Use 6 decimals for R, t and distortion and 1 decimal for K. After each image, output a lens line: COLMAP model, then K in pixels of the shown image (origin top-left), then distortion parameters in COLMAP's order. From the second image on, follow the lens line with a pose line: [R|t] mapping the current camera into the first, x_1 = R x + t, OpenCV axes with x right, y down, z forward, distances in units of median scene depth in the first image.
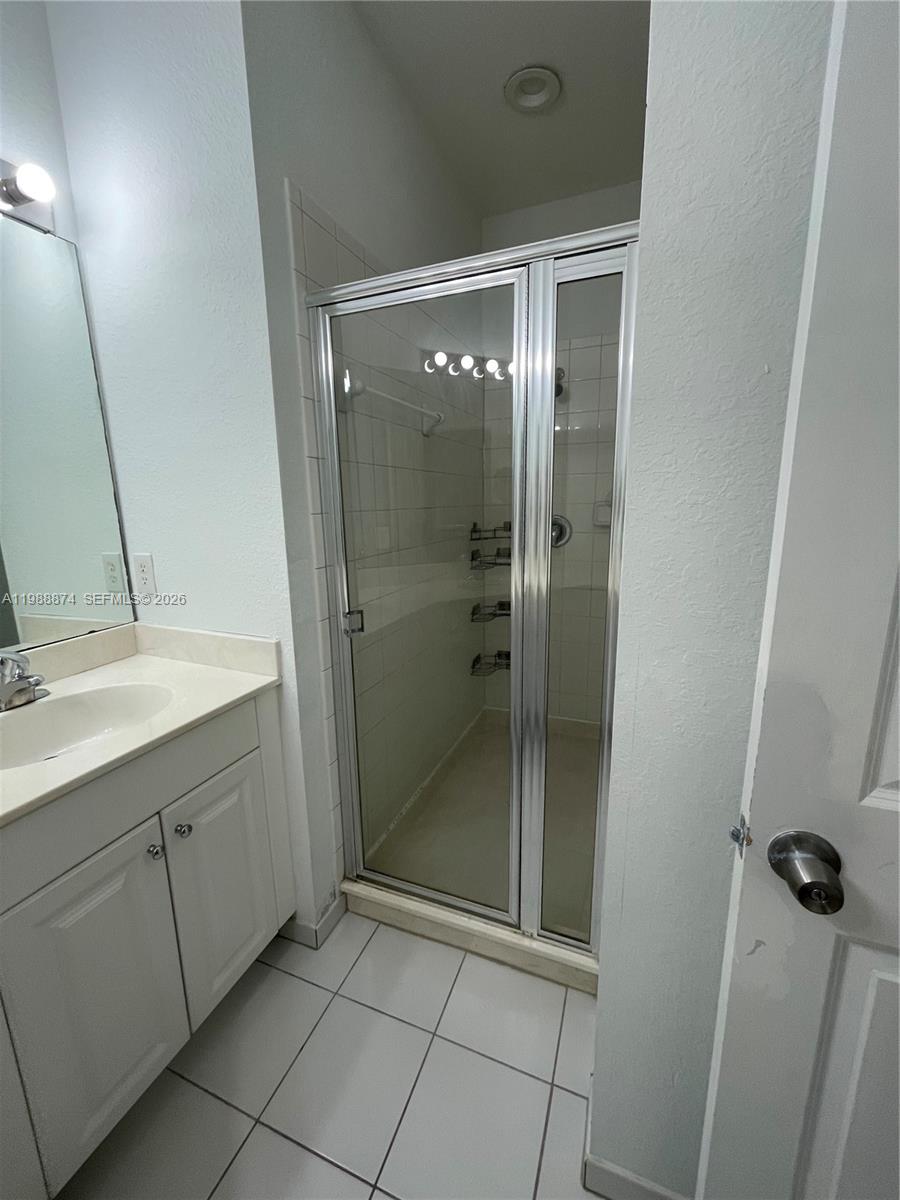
lens RADIAL K [[481.2, 0, 451.6], [0, 481.2, 596.9], [0, 0, 1]] dist [-0.000881, 0.000182]
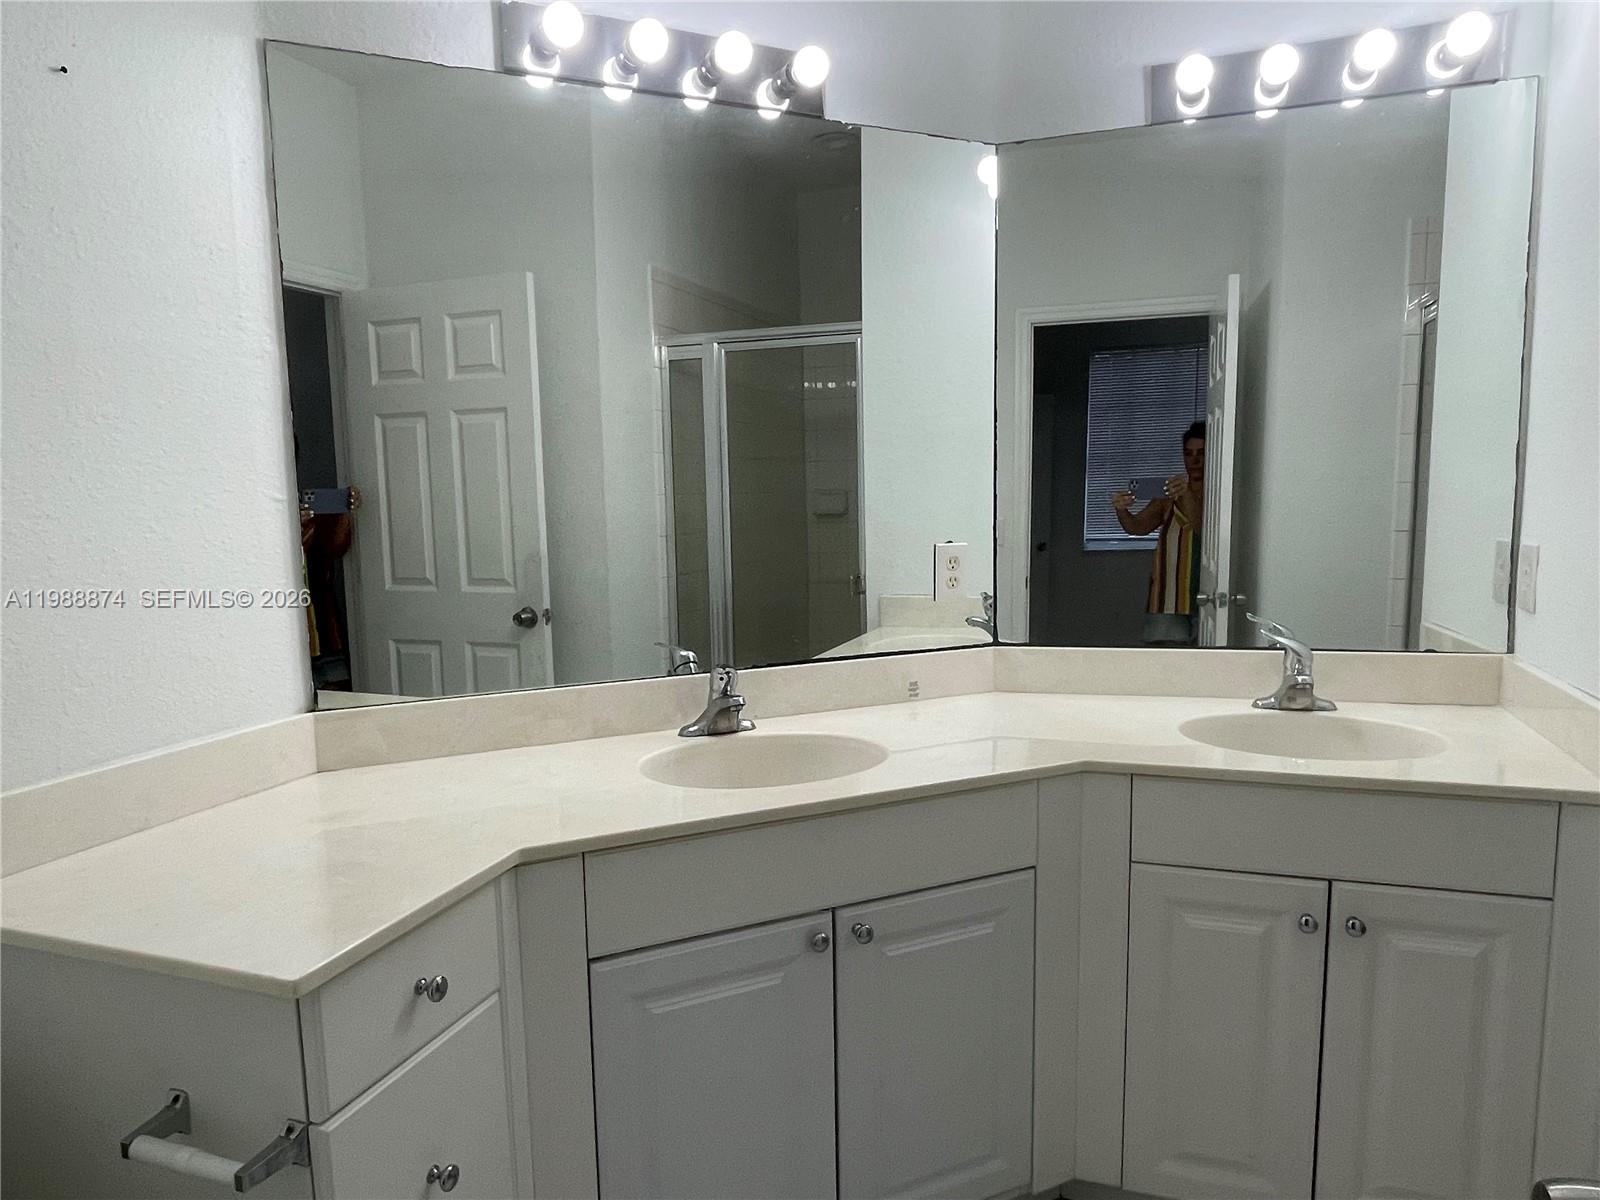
lens RADIAL K [[1031.6, 0, 798.3], [0, 1031.6, 606.3], [0, 0, 1]] dist [0.012009, -0.017362]
pose [[0.056284, 0.134124, -0.989365, 0.696221], [-0.179024, 0.976231, 0.122159, -0.006580], [0.982233, 0.170245, 0.078957, 0.004042]]
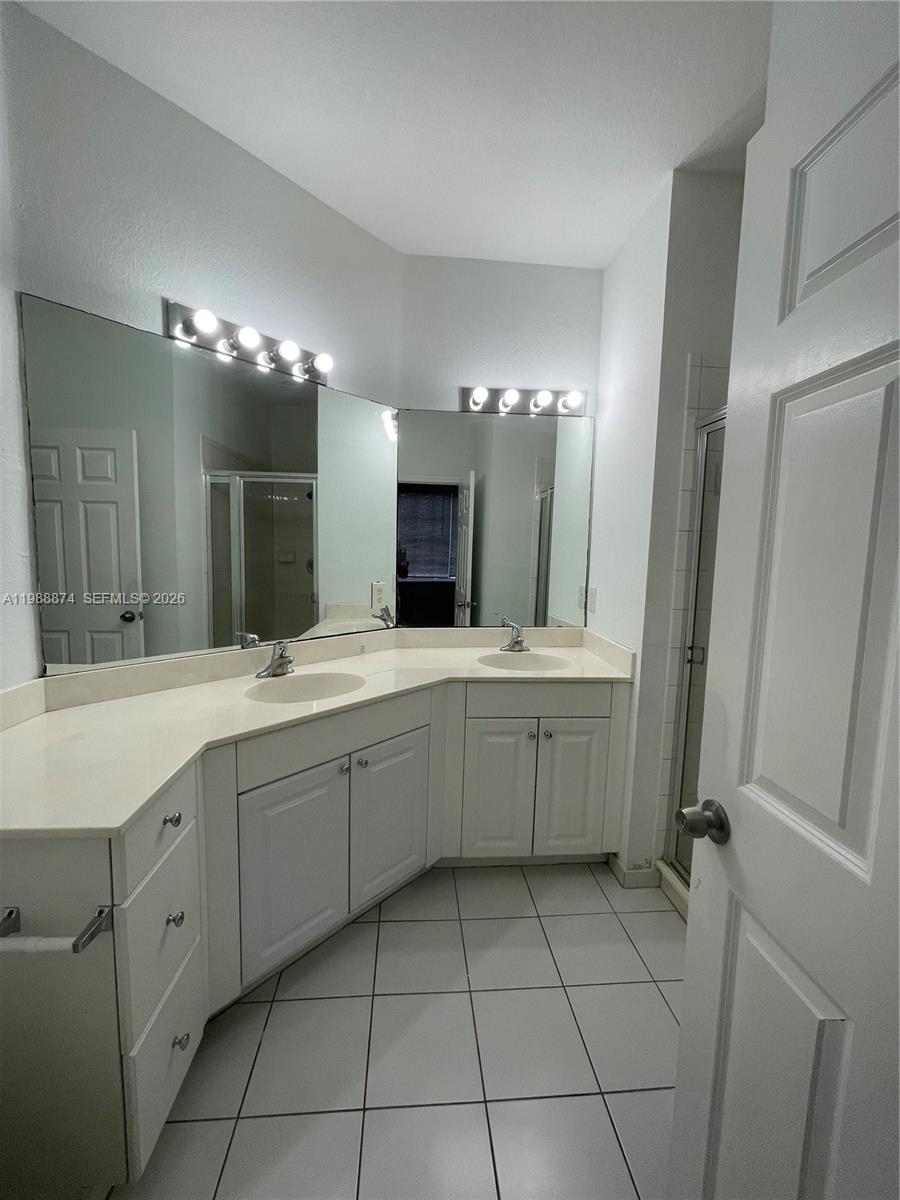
lens RADIAL K [[481.2, 0, 447.0], [0, 481.2, 593.0], [0, 0, 1]] dist [-0.000881, 0.000182]
pose [[0.442691, 0.112889, -0.889540, 0.702403], [-0.208888, 0.977732, 0.020125, 0.004043], [0.872004, 0.176905, 0.456414, -0.218865]]
